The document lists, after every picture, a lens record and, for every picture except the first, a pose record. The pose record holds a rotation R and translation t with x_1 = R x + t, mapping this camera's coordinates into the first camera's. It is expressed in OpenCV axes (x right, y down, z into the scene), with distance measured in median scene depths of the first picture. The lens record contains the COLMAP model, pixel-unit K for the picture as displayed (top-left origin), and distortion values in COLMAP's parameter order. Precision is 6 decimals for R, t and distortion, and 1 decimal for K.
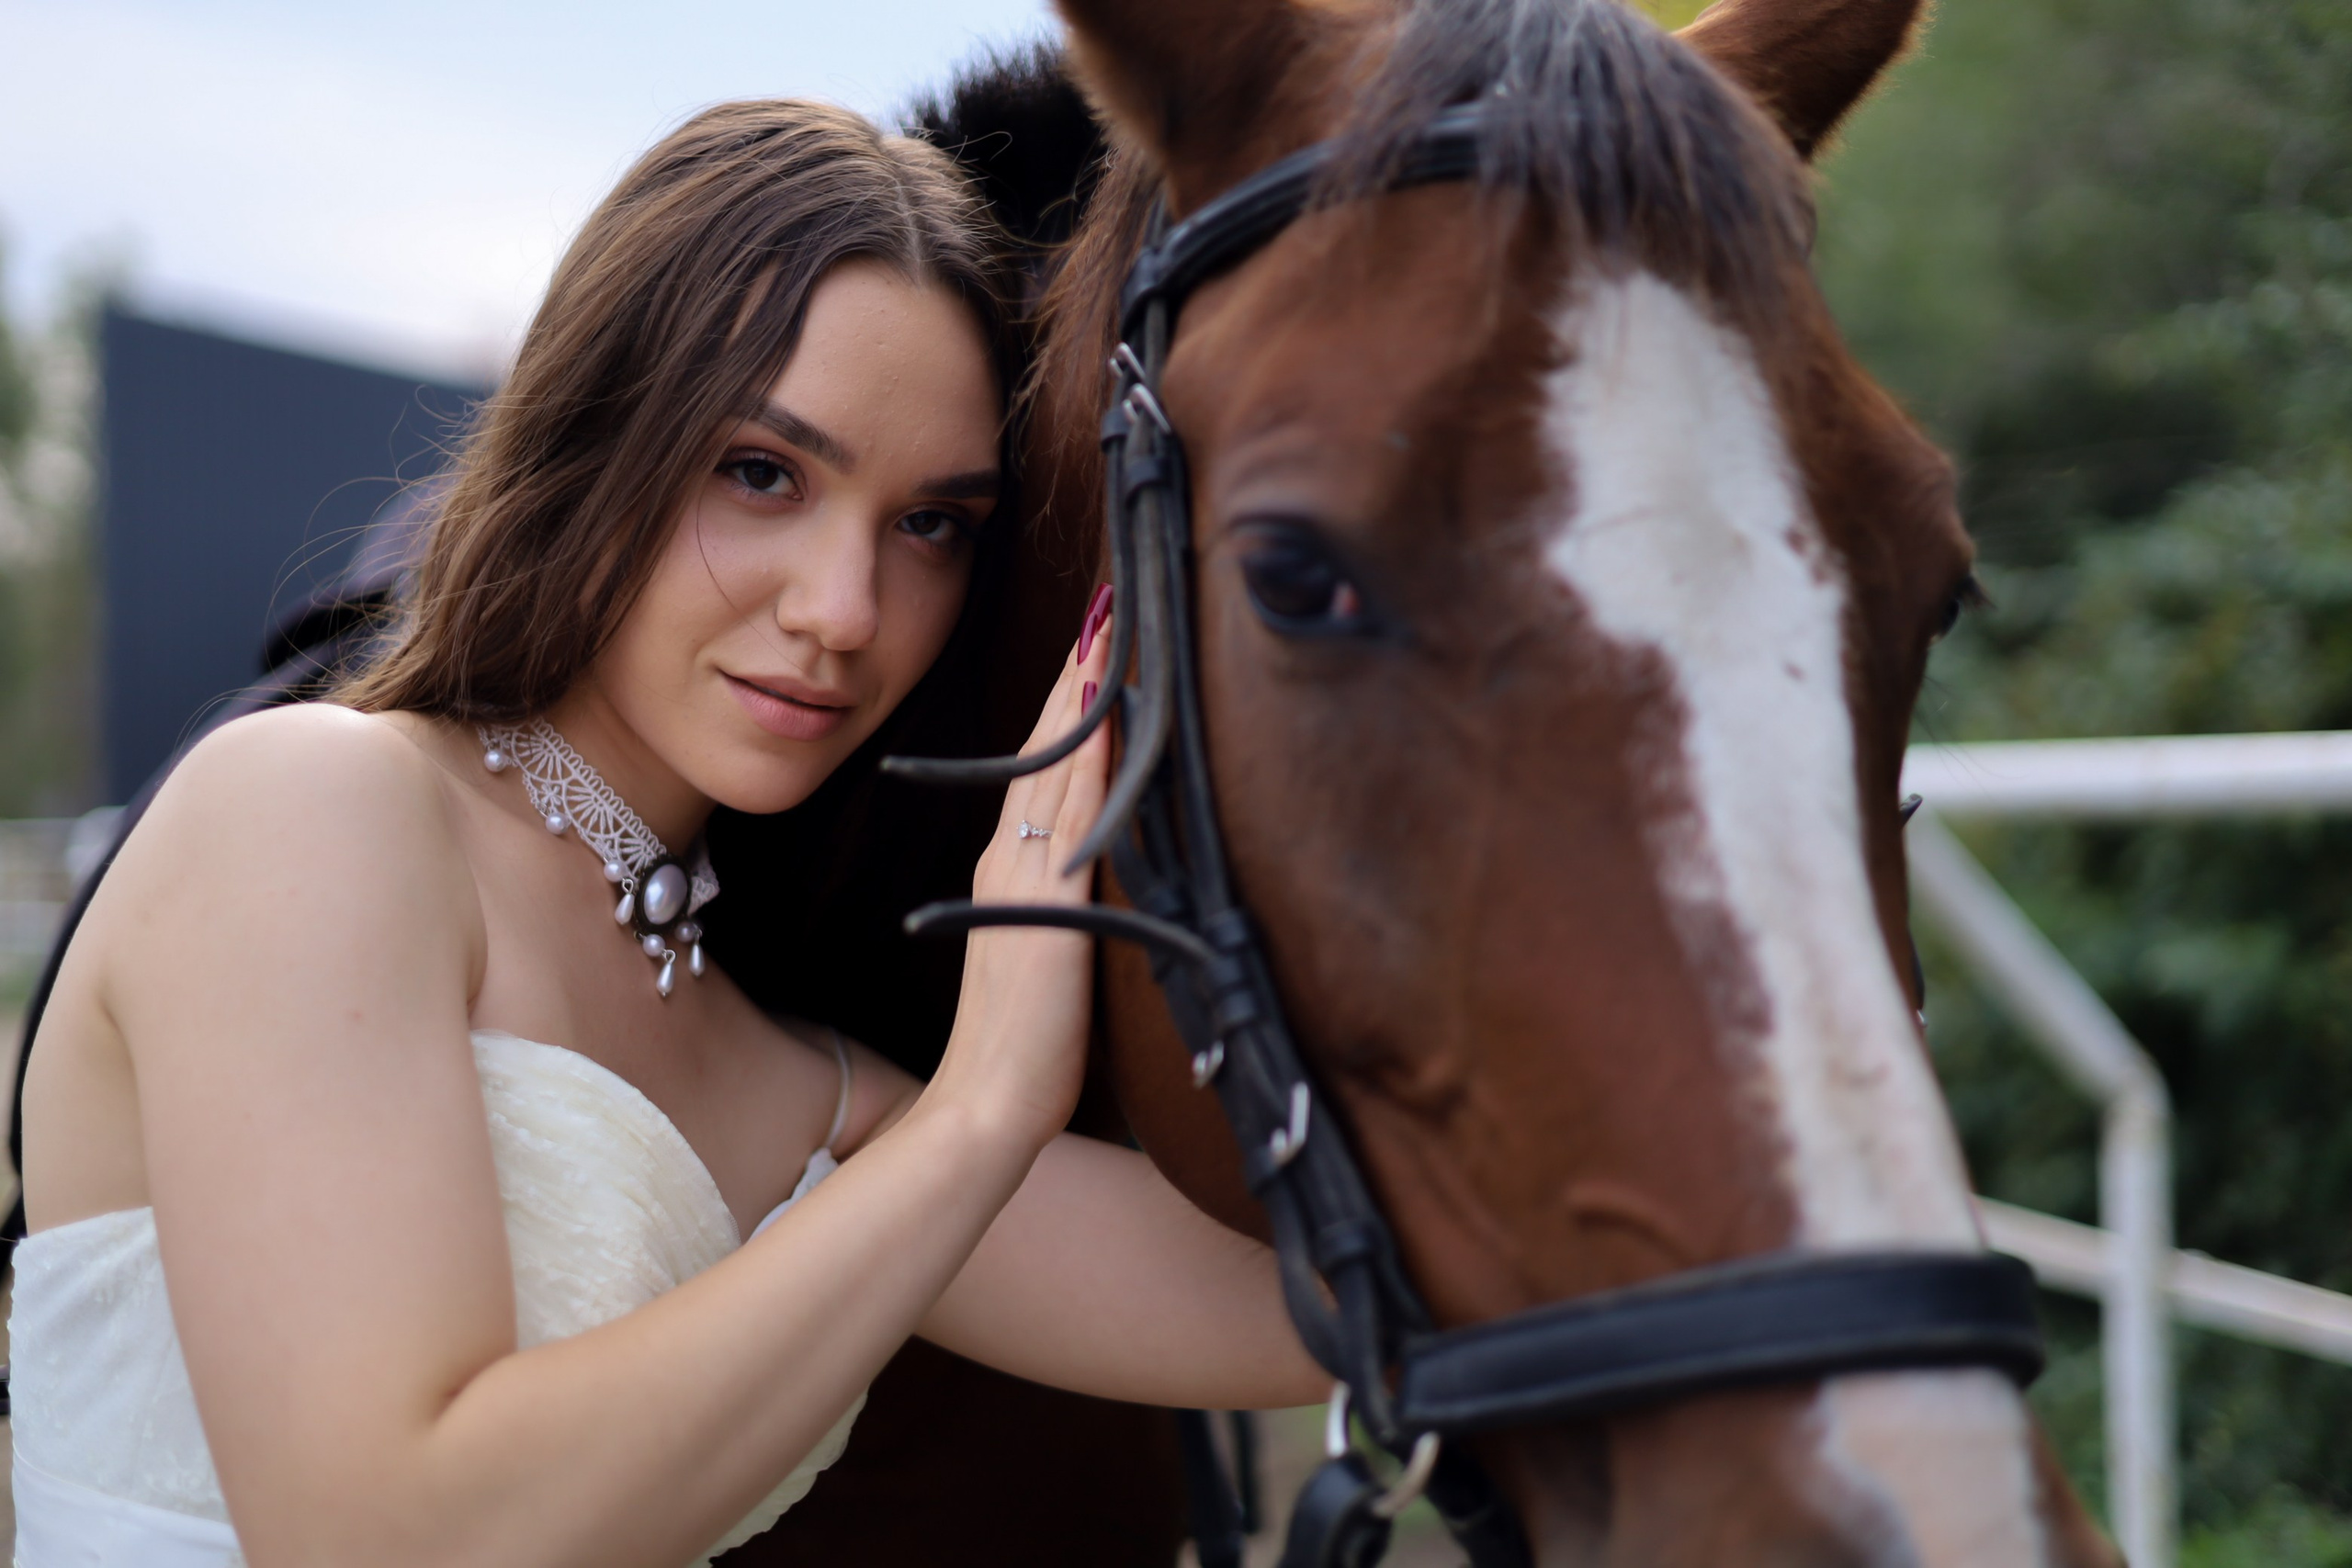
lens RADIAL K [[4202.5, 0, 1176.0], [0, 4202.5, 784.0], [0, 0, 1]] dist [0.233102, 0.006276]
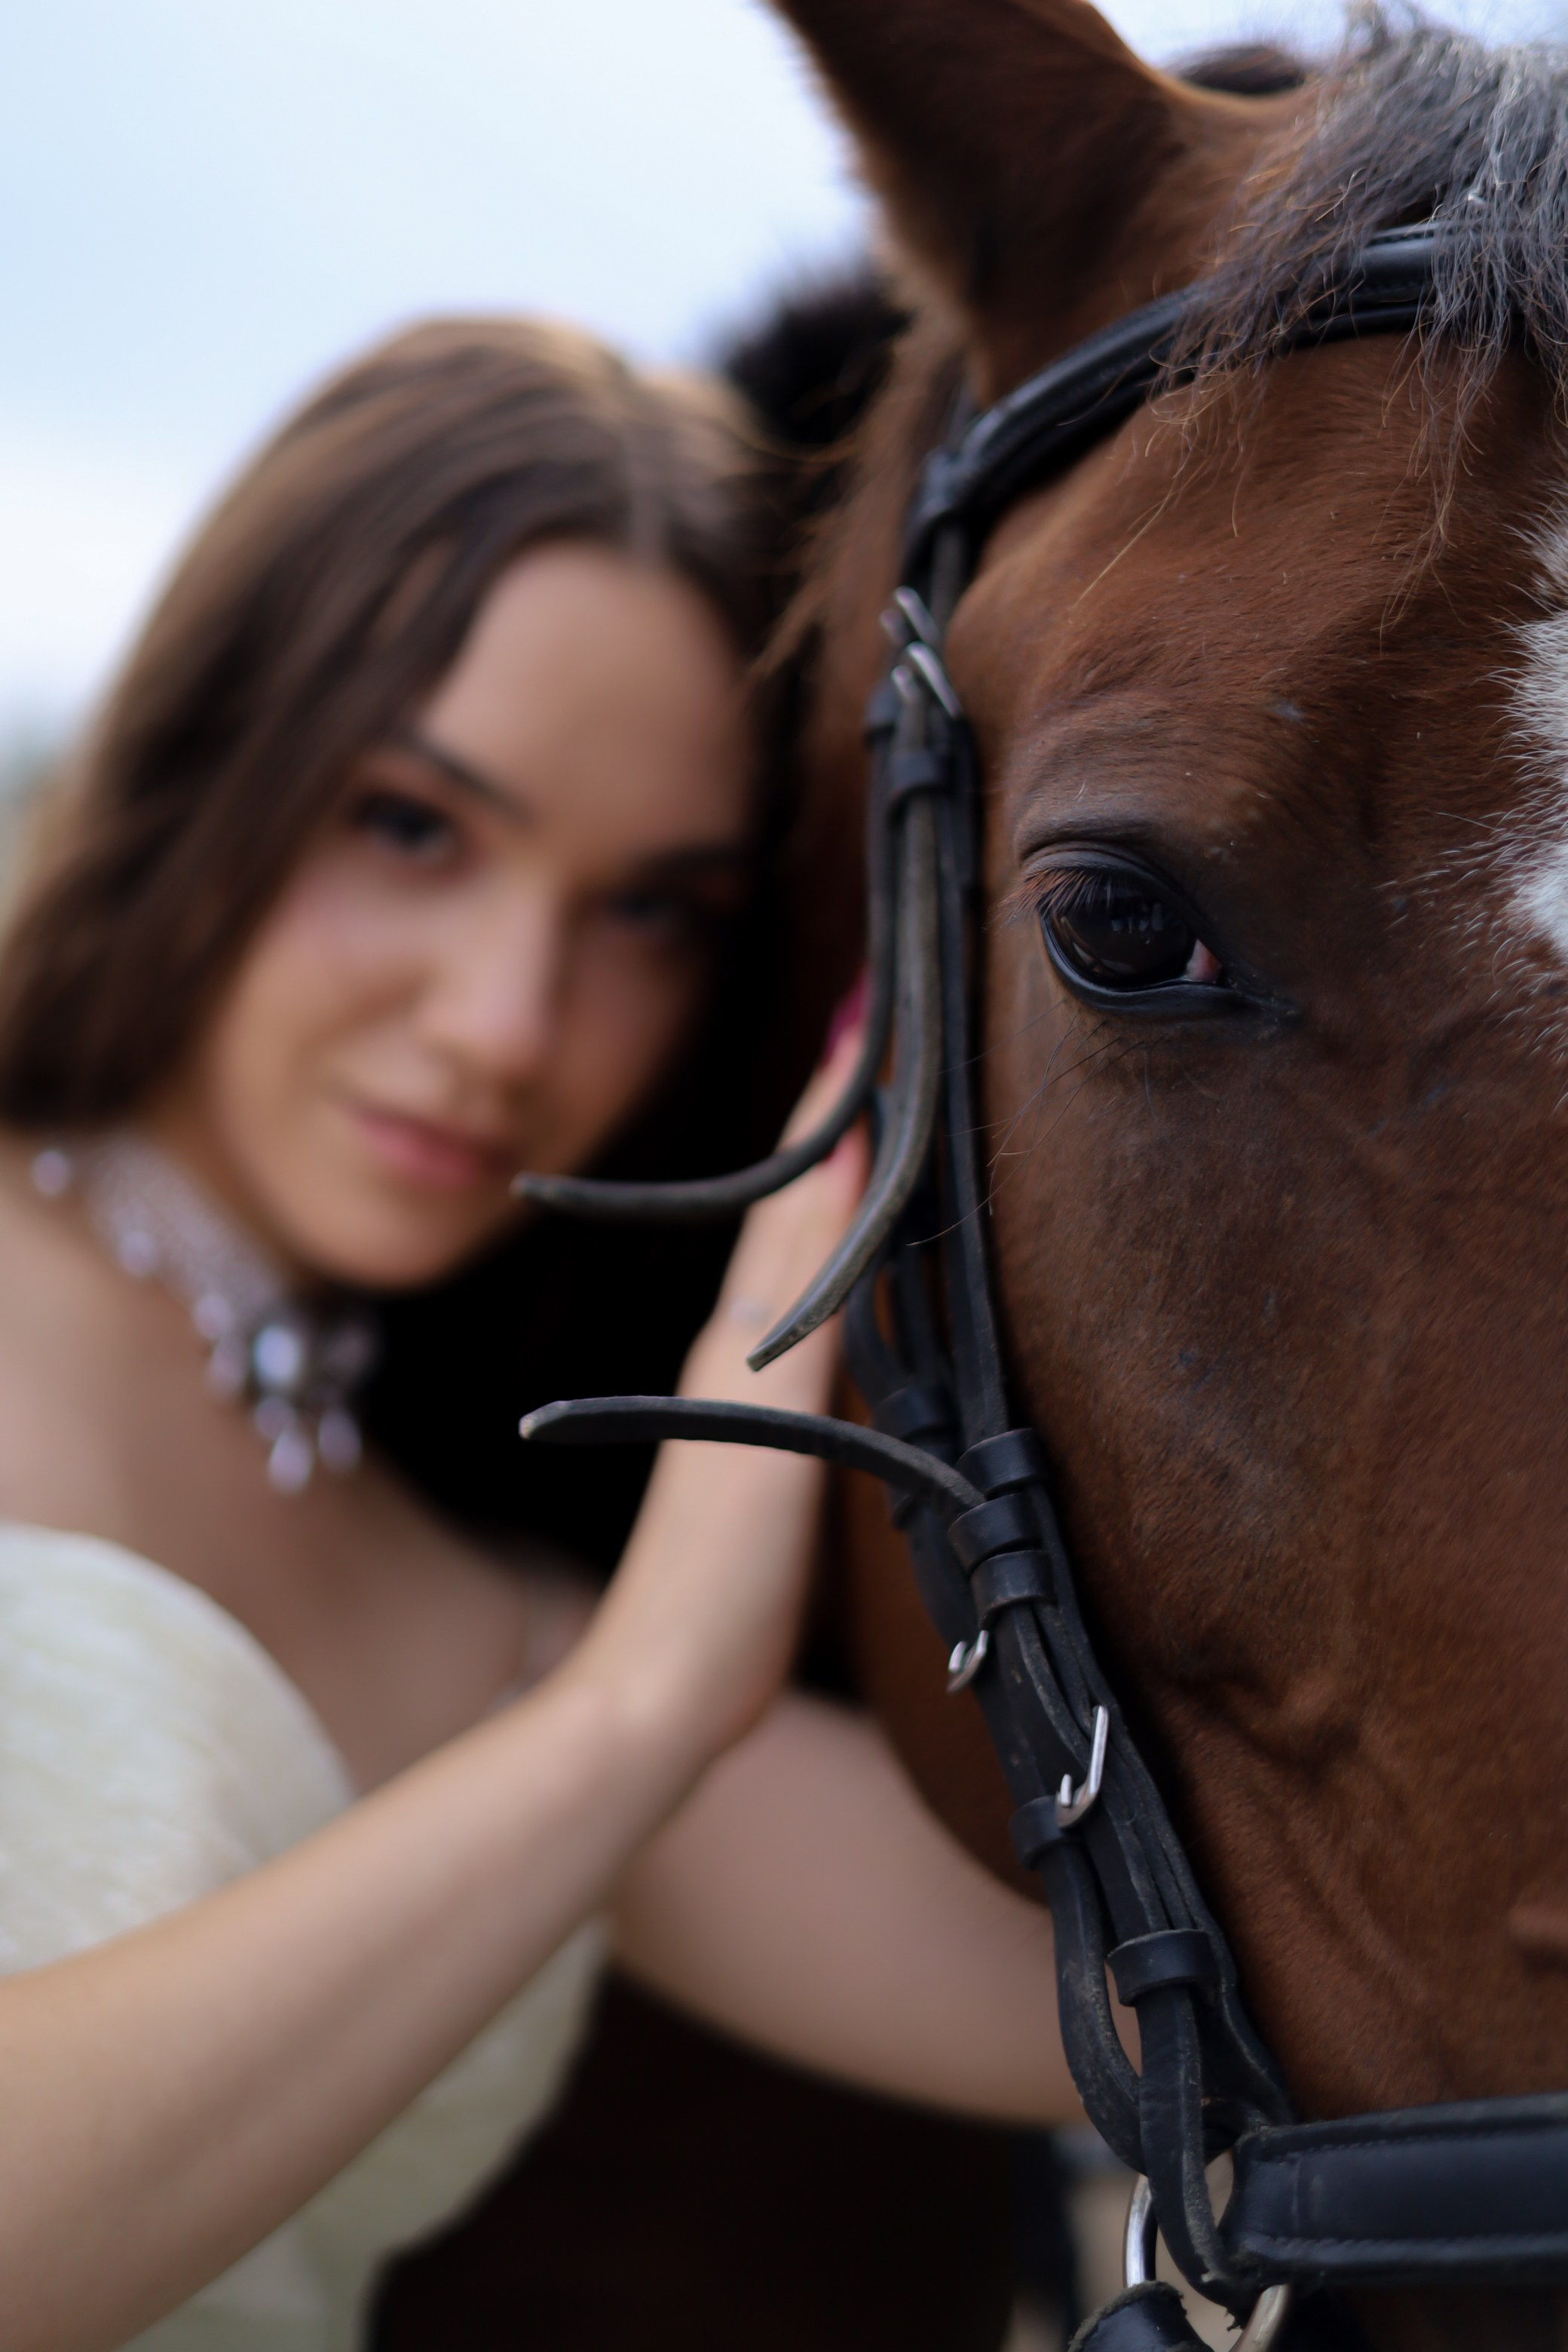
lens RADIAL K [[3743.5, 0, 786.0], [0, 3743.5, 1236.0], [0, 0, 1]] dist [0.101592, -0.091259]
pose [[0.993783, 0.035100, -0.105654, 0.038780], [-0.034977, 0.999384, 0.003009, -0.000697], [0.105695, 0.000705, 0.994398, 0.407509]]
